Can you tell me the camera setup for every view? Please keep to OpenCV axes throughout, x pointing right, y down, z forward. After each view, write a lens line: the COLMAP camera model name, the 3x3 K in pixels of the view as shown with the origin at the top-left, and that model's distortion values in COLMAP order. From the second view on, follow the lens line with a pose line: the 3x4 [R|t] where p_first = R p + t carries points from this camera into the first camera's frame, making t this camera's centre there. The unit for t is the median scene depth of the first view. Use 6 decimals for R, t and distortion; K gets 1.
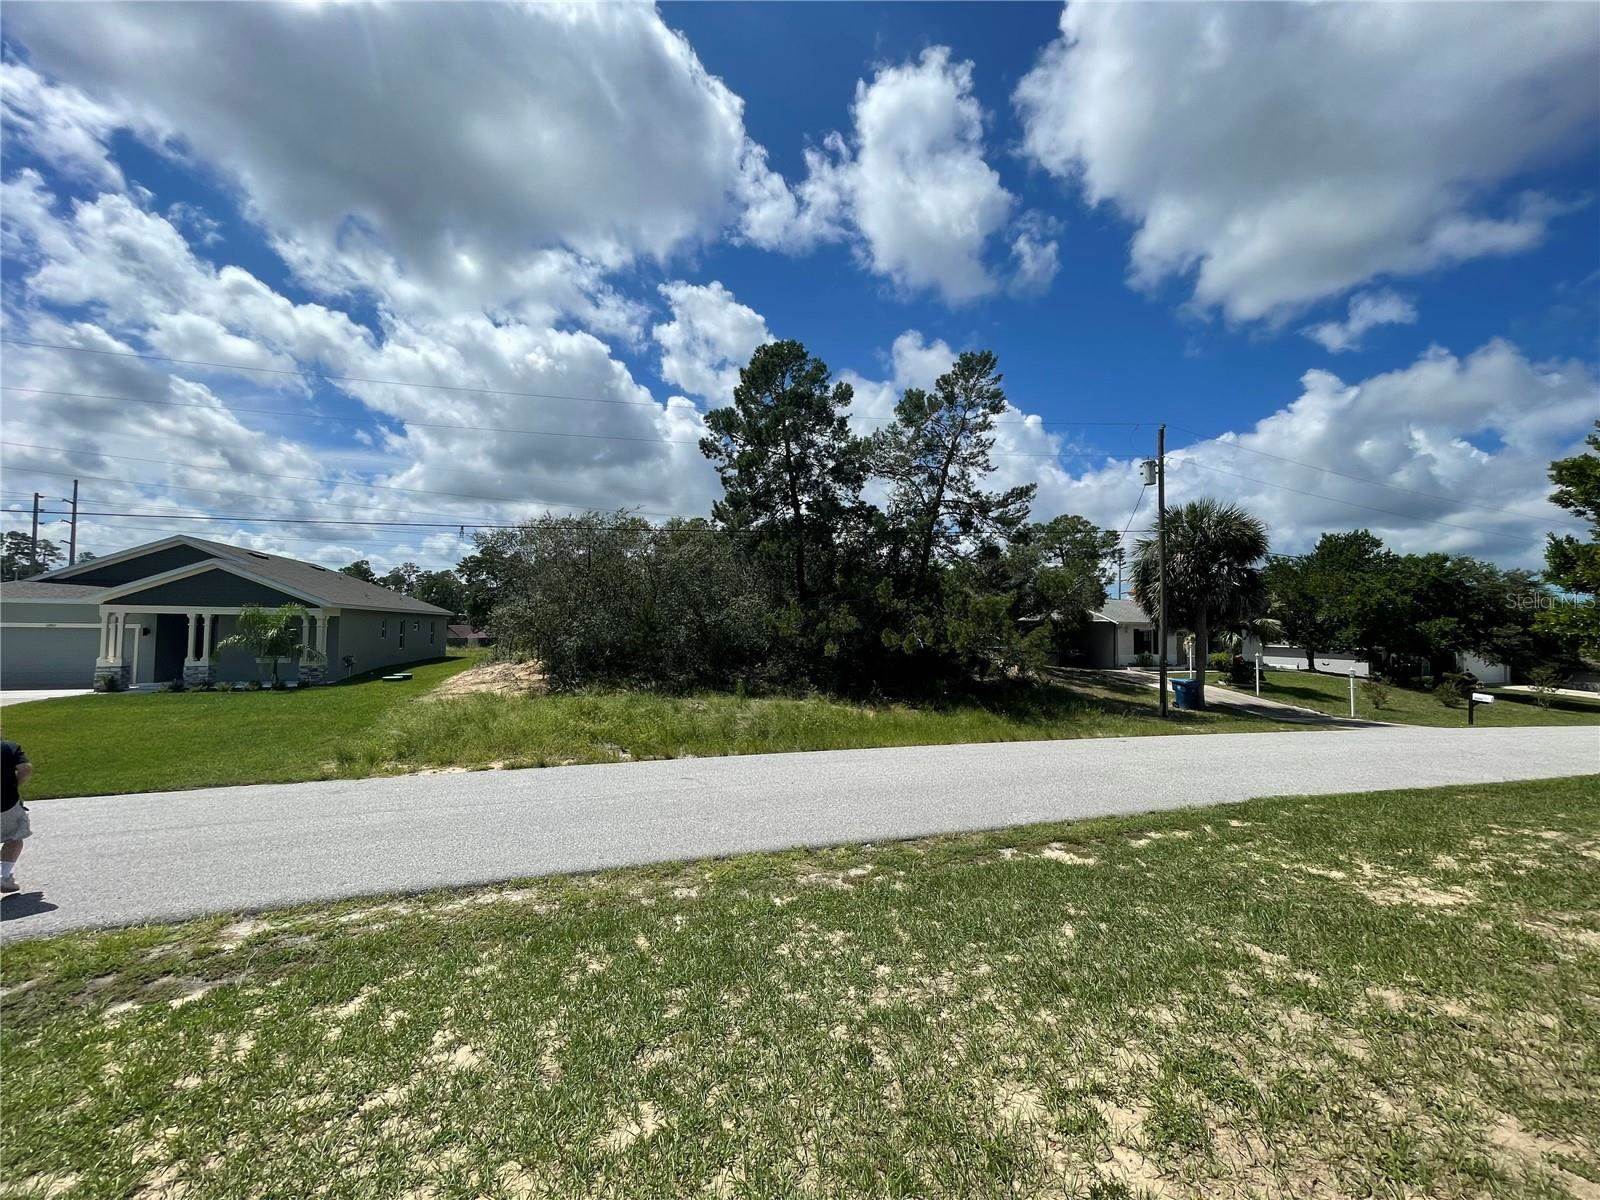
lens RADIAL K [[636.1, 0, 800.0], [0, 636.1, 600.0], [0, 0, 1]] dist [0.000146, -0.000015]
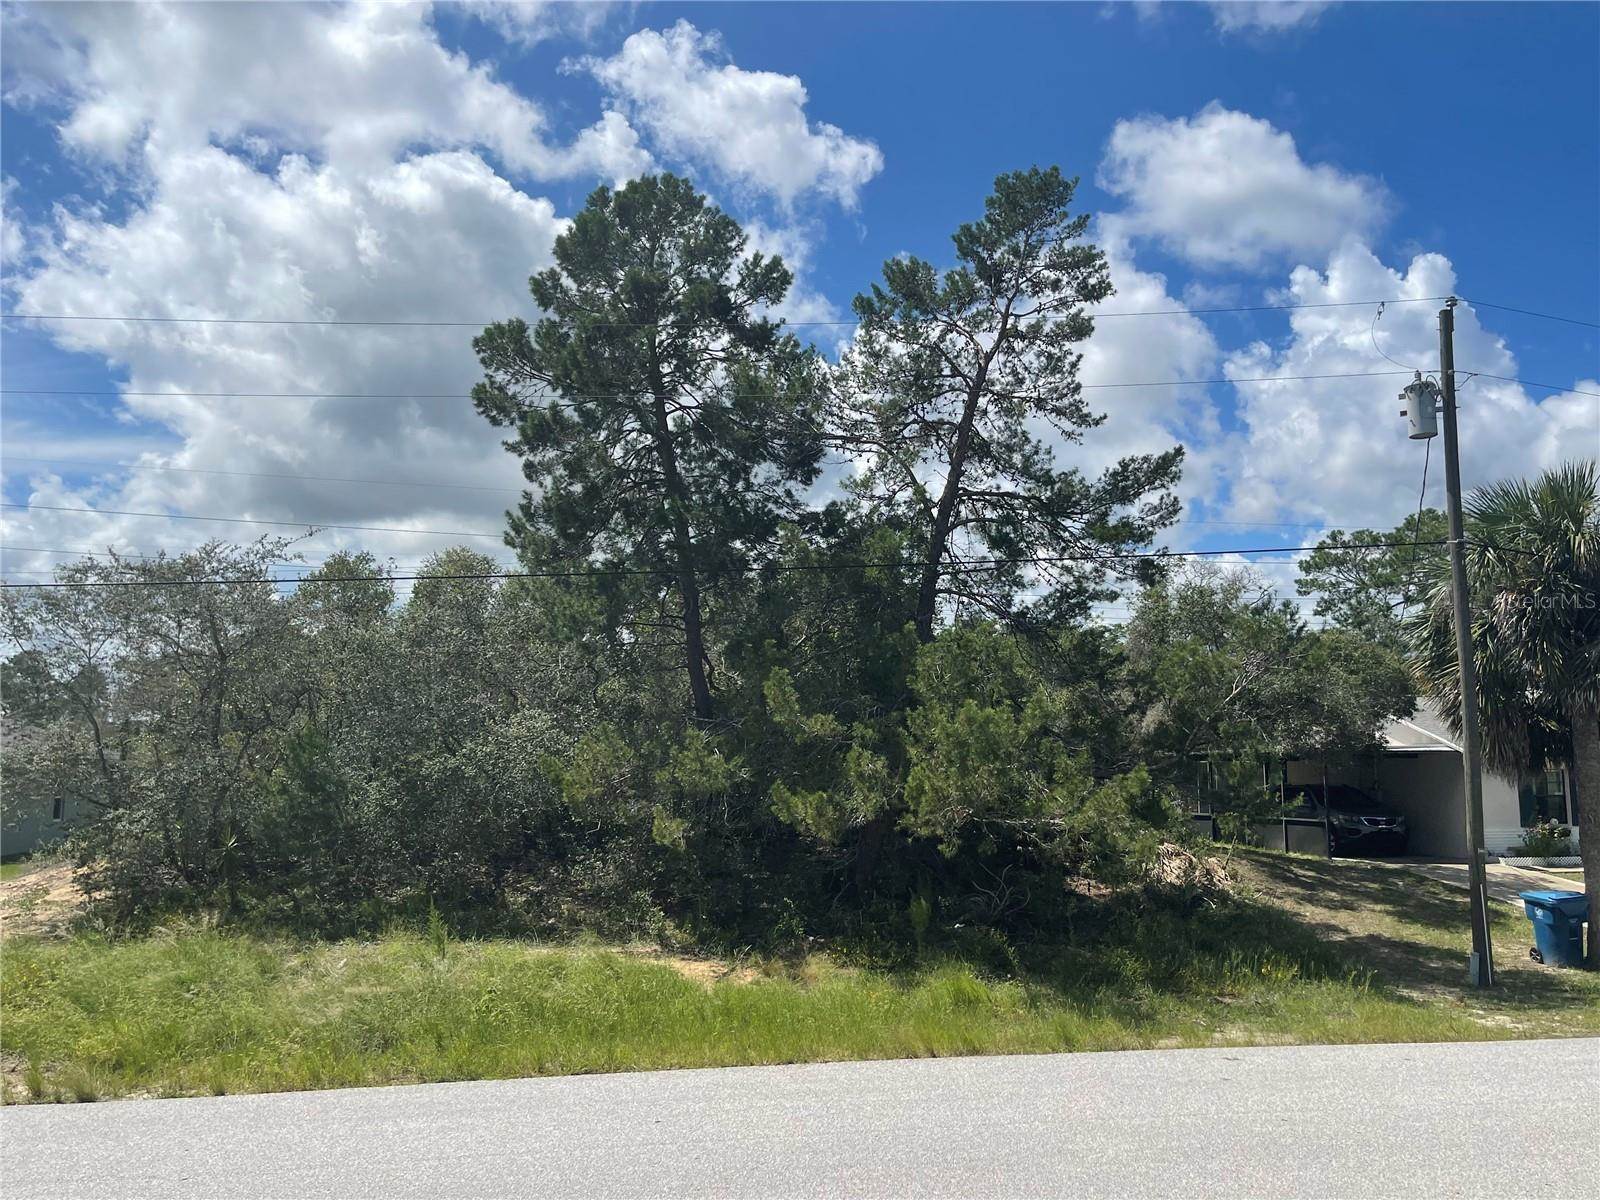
lens RADIAL K [[1328.7, 0, 804.6], [0, 1328.7, 593.0], [0, 0, 1]] dist [0.051922, -0.056942]
pose [[0.992824, -0.030432, -0.115651, 0.202563], [0.020472, 0.996054, -0.086352, -0.005085], [0.117822, 0.083365, 0.989529, 0.043699]]
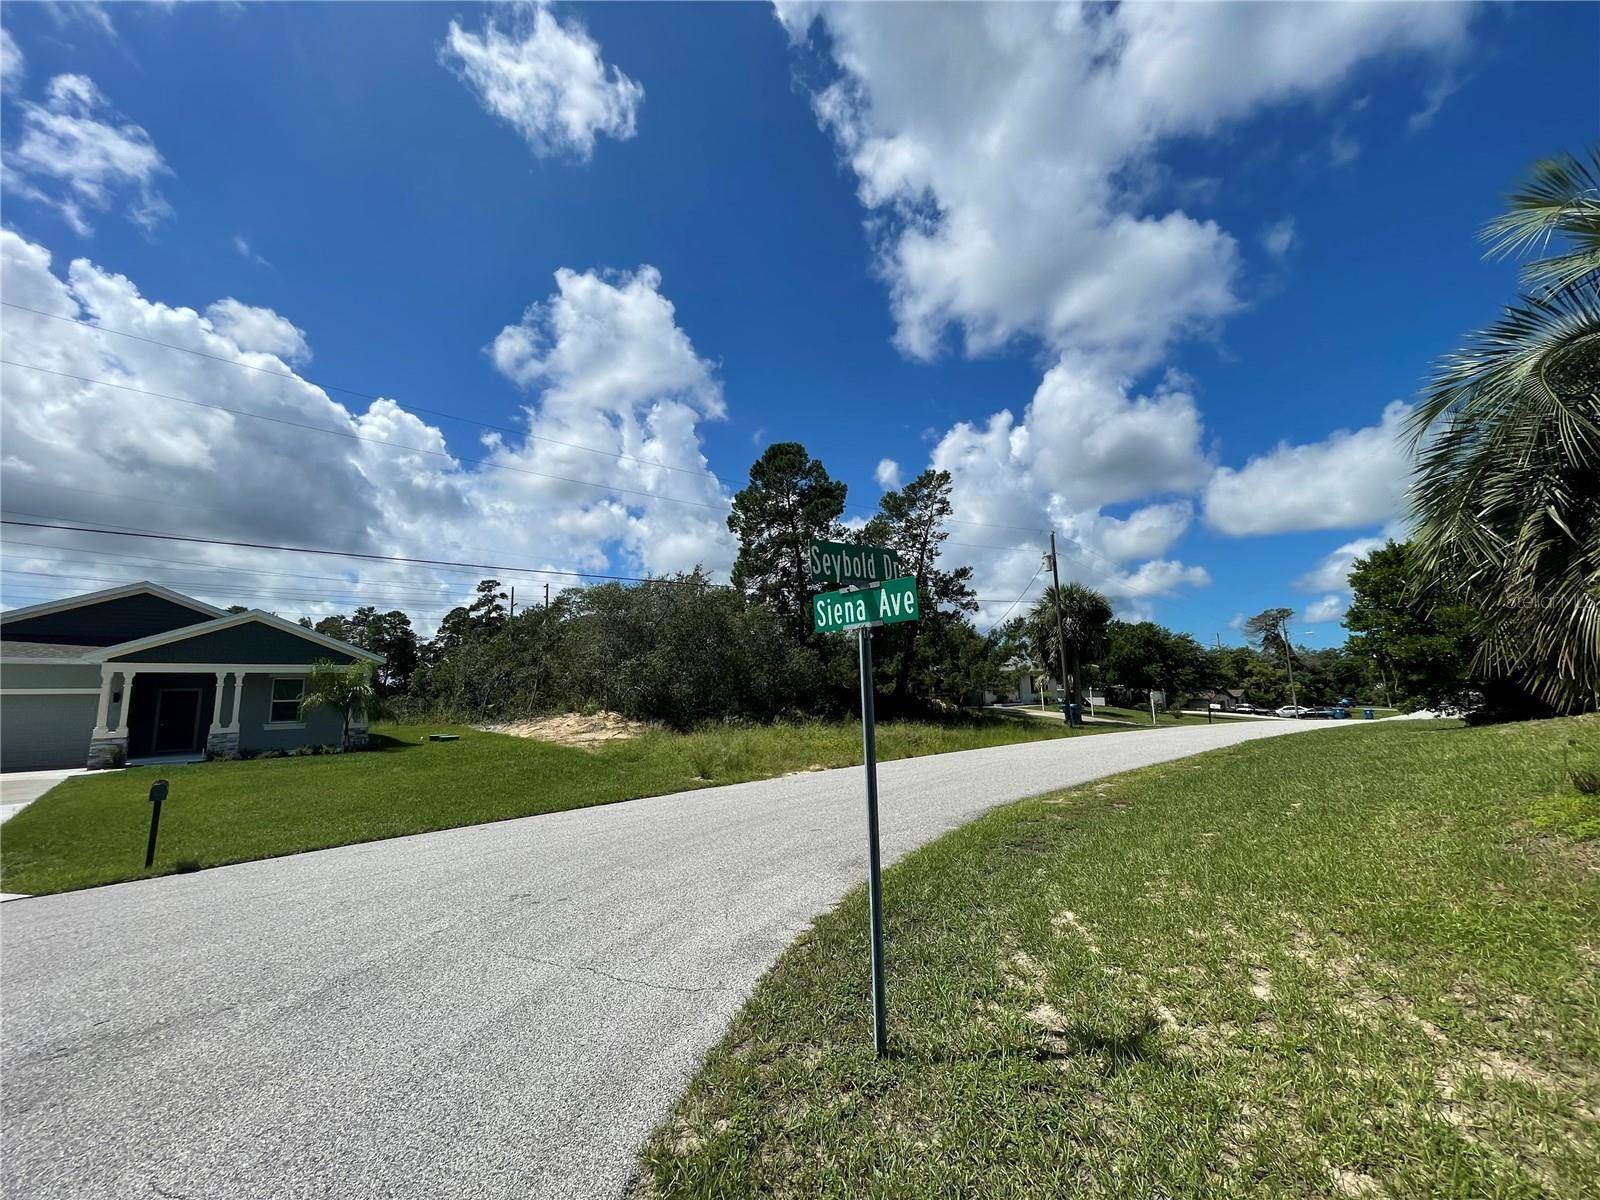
lens RADIAL K [[636.1, 0, 800.0], [0, 636.1, 600.0], [0, 0, 1]] dist [0.000146, -0.000015]
pose [[0.923234, 0.019864, 0.383724, -0.650095], [0.021510, 0.994425, -0.103229, 0.035703], [-0.383635, 0.103559, 0.917660, -0.177211]]
